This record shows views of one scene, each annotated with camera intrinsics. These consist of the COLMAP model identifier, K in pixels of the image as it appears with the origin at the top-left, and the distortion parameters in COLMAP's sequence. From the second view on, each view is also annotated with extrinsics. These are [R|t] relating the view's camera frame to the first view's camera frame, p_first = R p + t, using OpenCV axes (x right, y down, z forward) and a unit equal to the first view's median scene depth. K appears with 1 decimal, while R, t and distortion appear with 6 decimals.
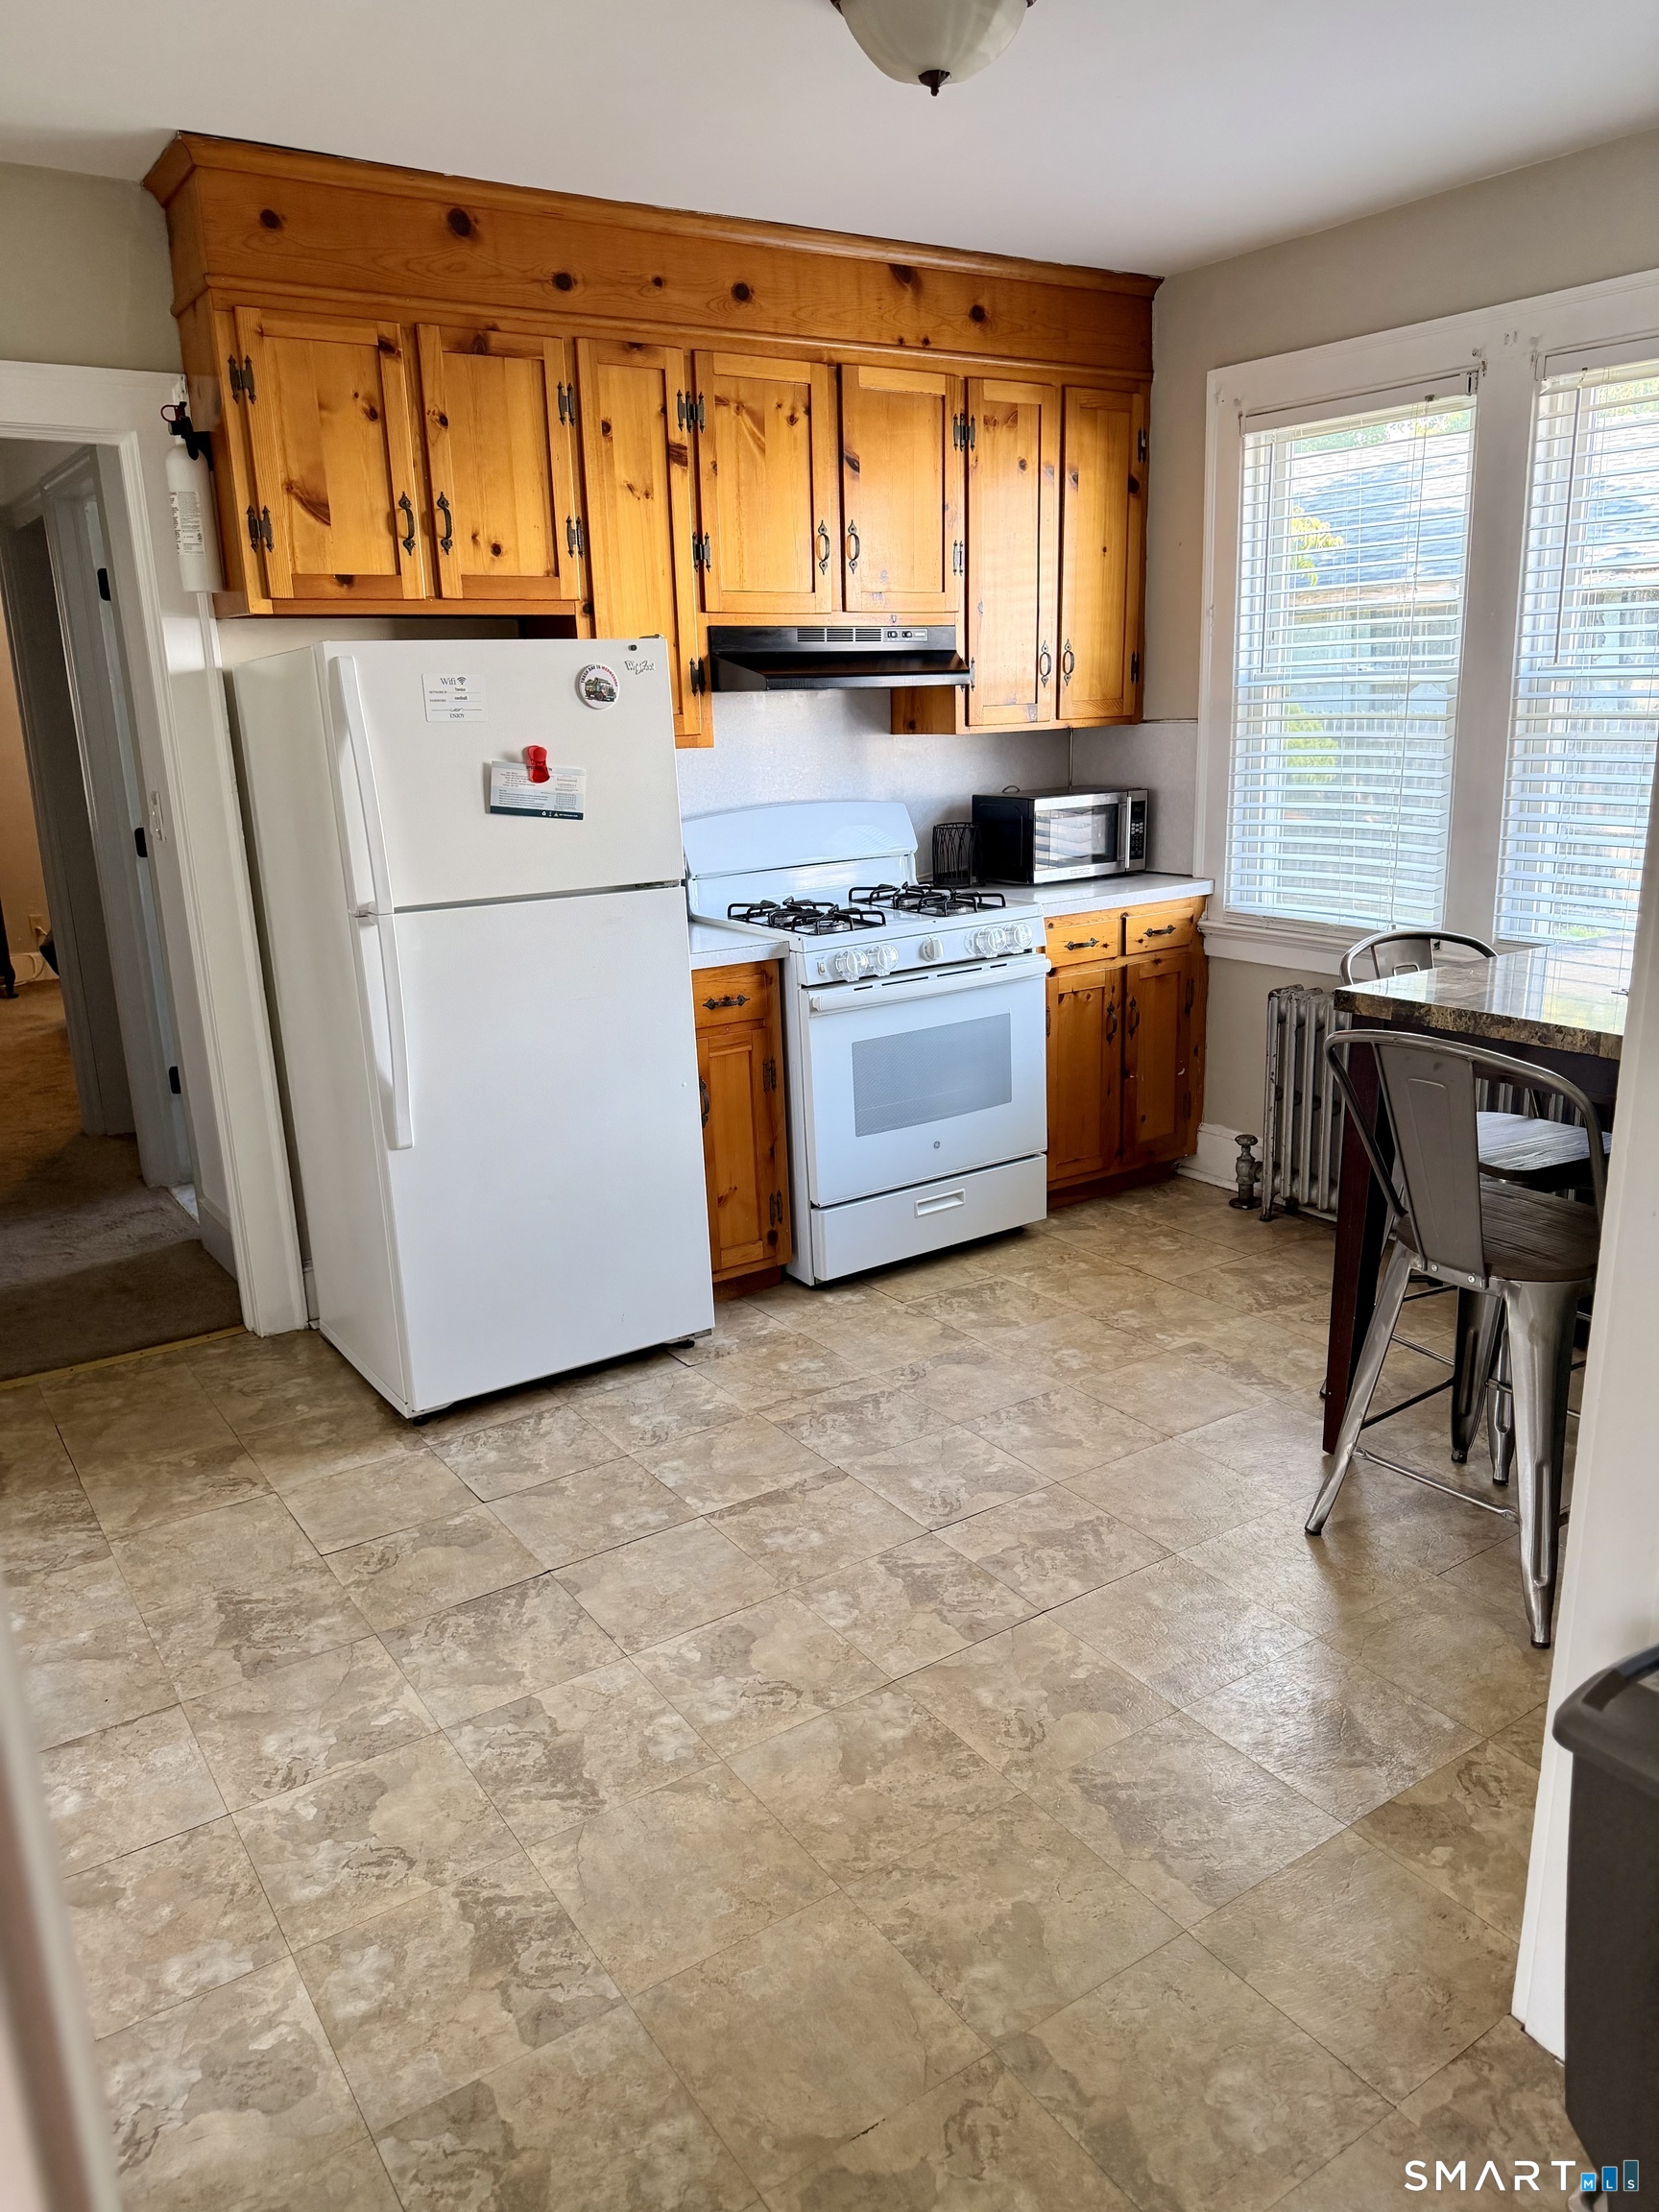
lens RADIAL K [[1561.0, 0, 826.0], [0, 1561.0, 1114.4], [0, 0, 1]] dist [-0.008371, -0.008414]
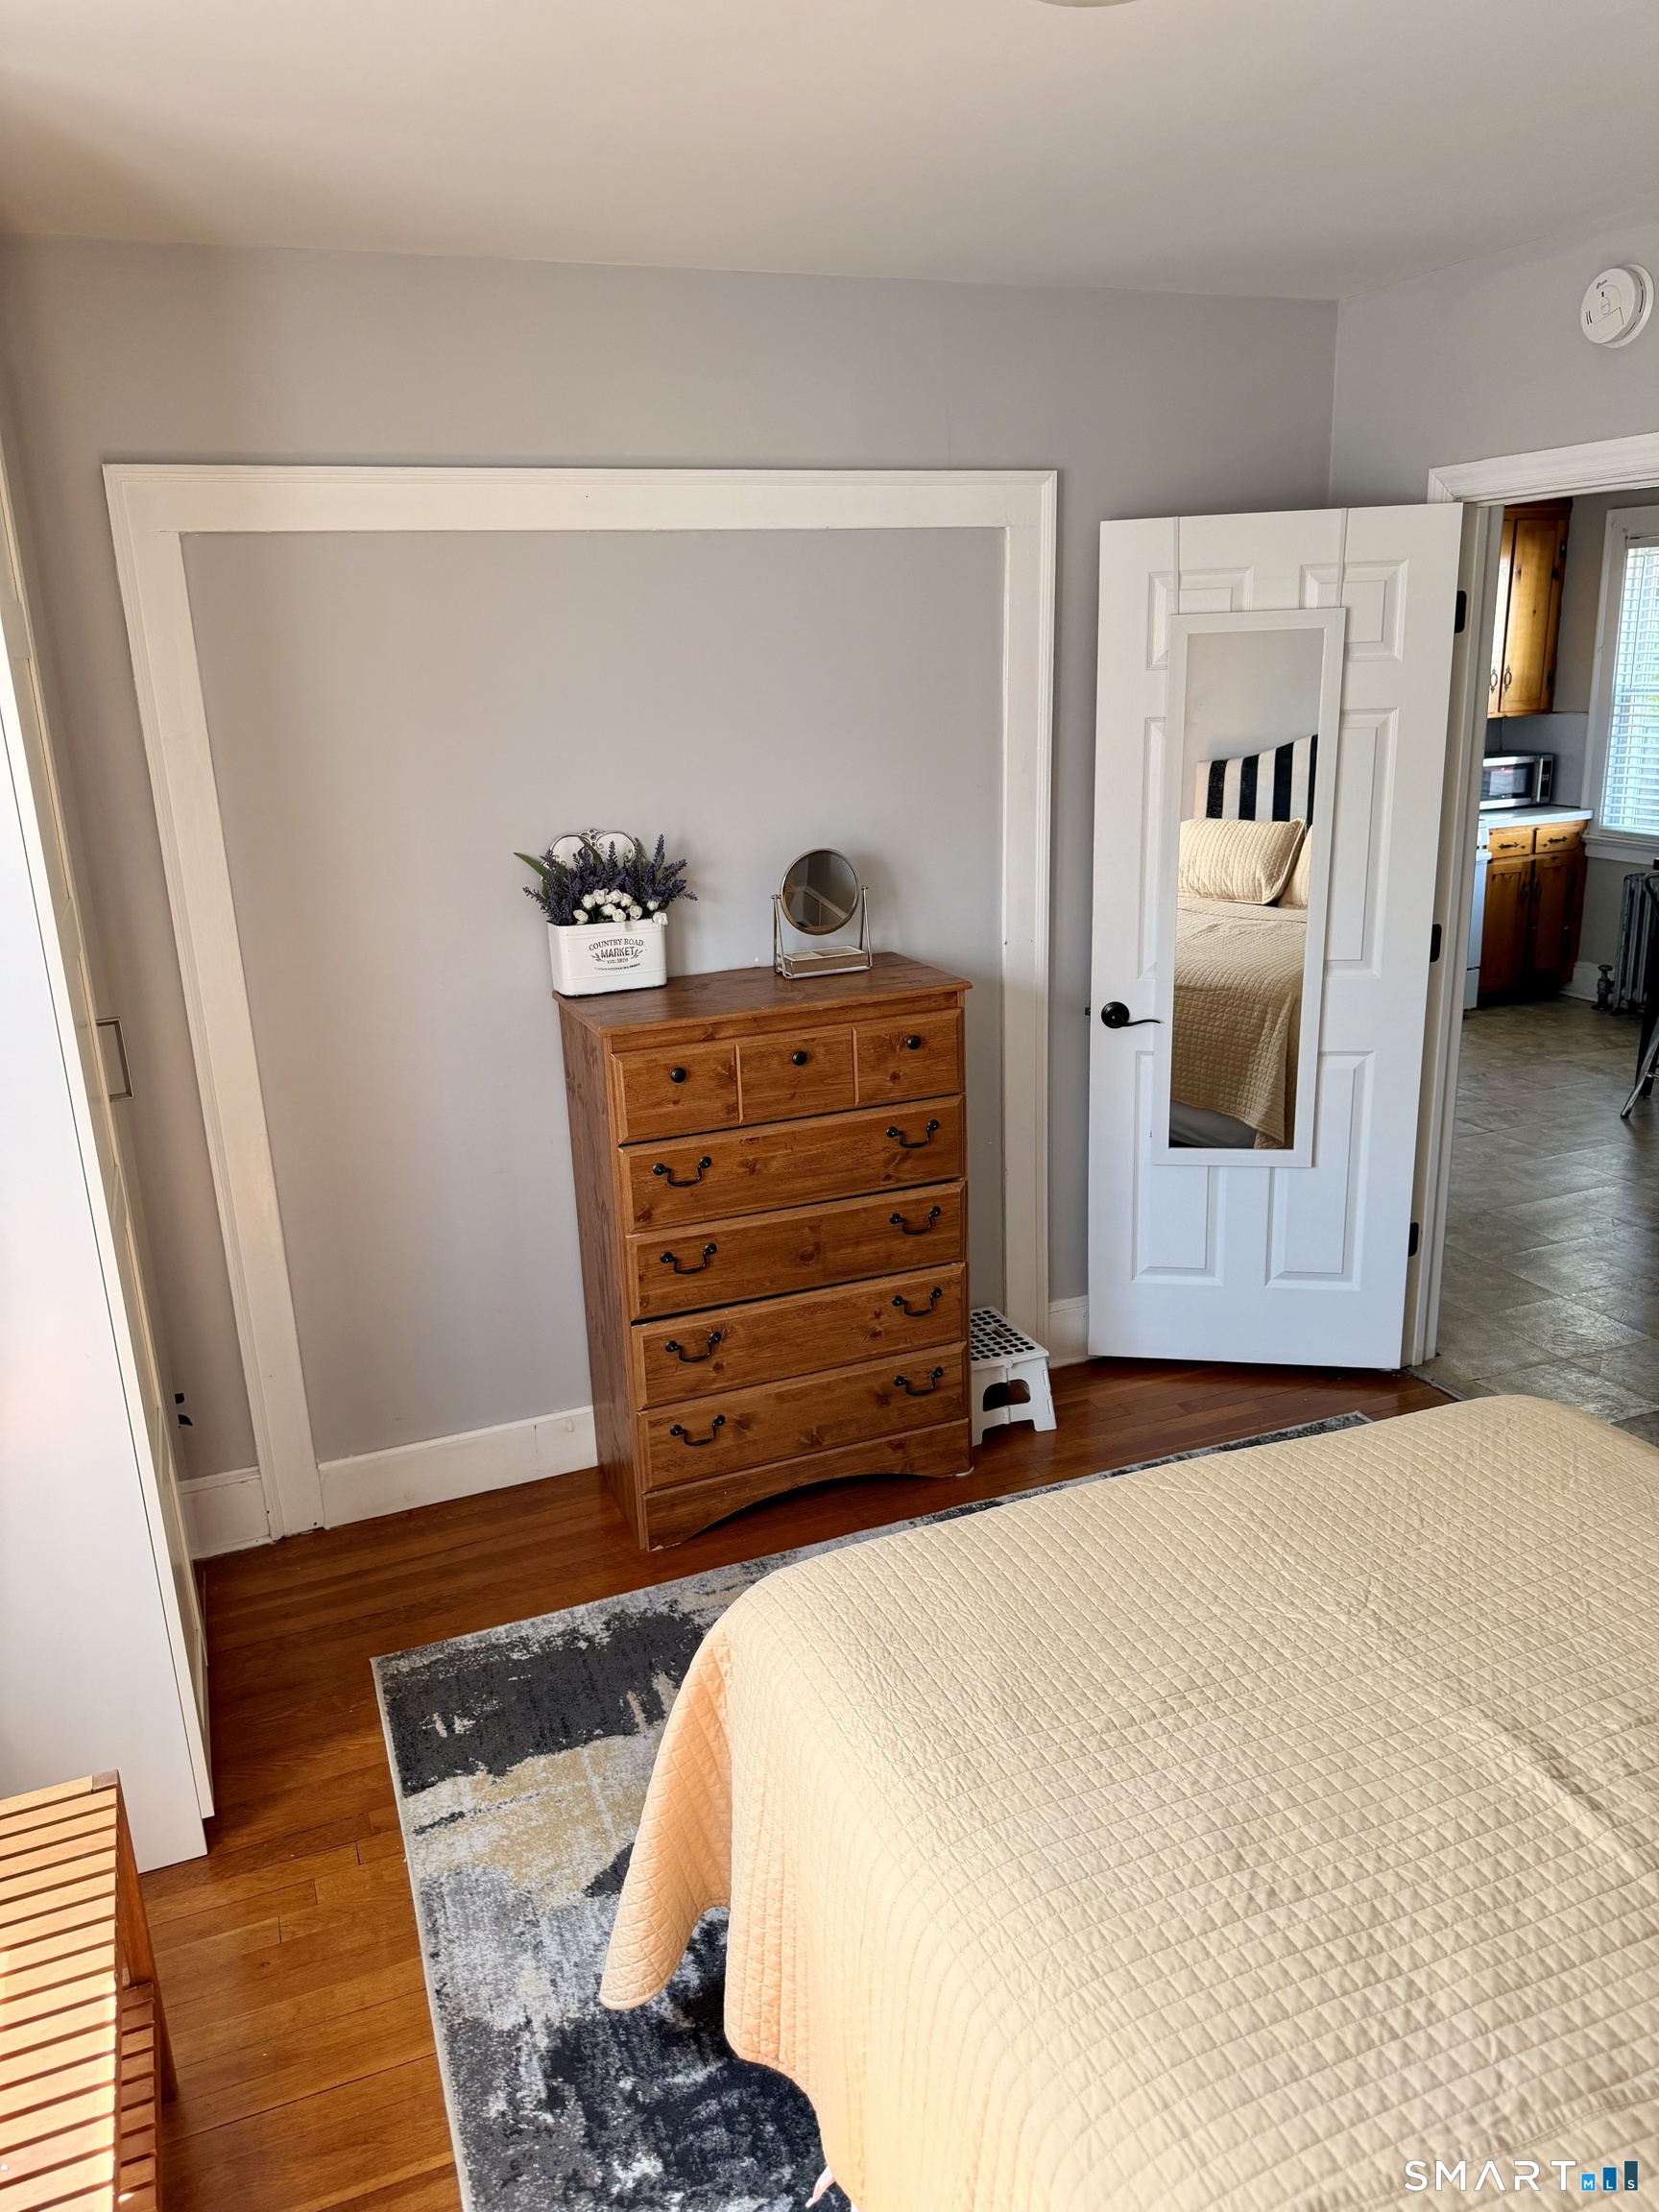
lens RADIAL K [[1561.0, 0, 831.4], [0, 1561.0, 1091.0], [0, 0, 1]] dist [-0.008371, -0.008414]
pose [[0.977980, 0.051352, -0.202282, -0.194344], [-0.046258, 0.998484, 0.029836, 0.136776], [0.203508, -0.019822, 0.978873, -0.793762]]
